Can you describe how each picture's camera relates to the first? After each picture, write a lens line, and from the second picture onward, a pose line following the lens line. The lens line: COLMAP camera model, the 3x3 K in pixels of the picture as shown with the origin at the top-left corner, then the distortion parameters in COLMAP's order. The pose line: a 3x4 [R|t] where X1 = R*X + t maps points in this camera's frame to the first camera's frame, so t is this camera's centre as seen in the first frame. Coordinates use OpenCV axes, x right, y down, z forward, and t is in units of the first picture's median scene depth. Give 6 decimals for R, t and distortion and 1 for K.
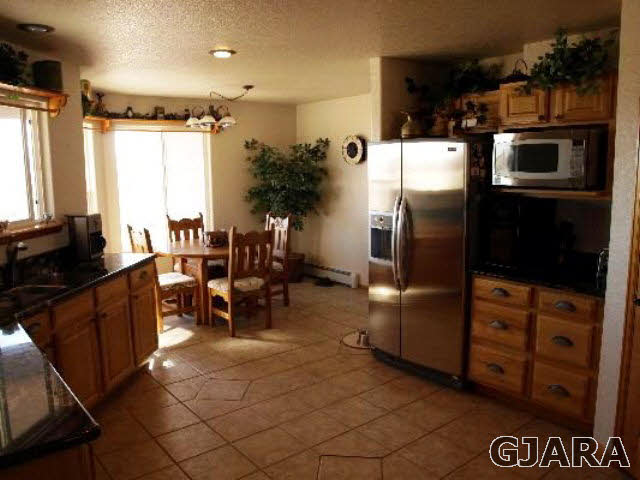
lens RADIAL K [[527.5, 0, 306.3], [0, 527.5, 241.1], [0, 0, 1]] dist [-0.132333, 0.118252]
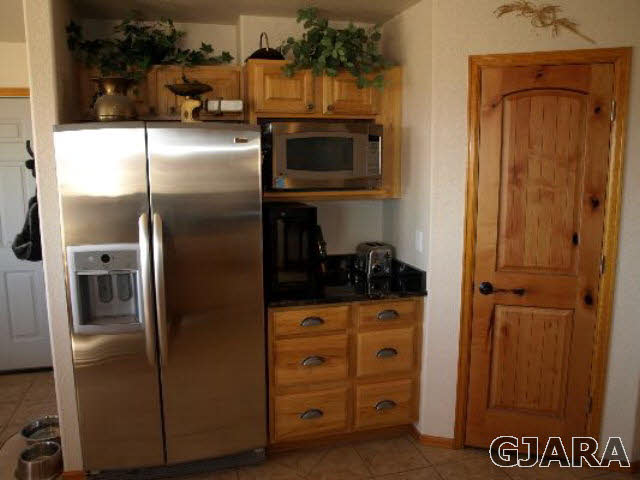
lens RADIAL K [[527.5, 0, 306.3], [0, 527.5, 241.1], [0, 0, 1]] dist [-0.132333, 0.118252]
pose [[0.379160, -0.128815, 0.916321, -0.359835], [0.134966, 0.987371, 0.082956, -0.093021], [-0.915435, 0.092219, 0.391757, 0.681662]]
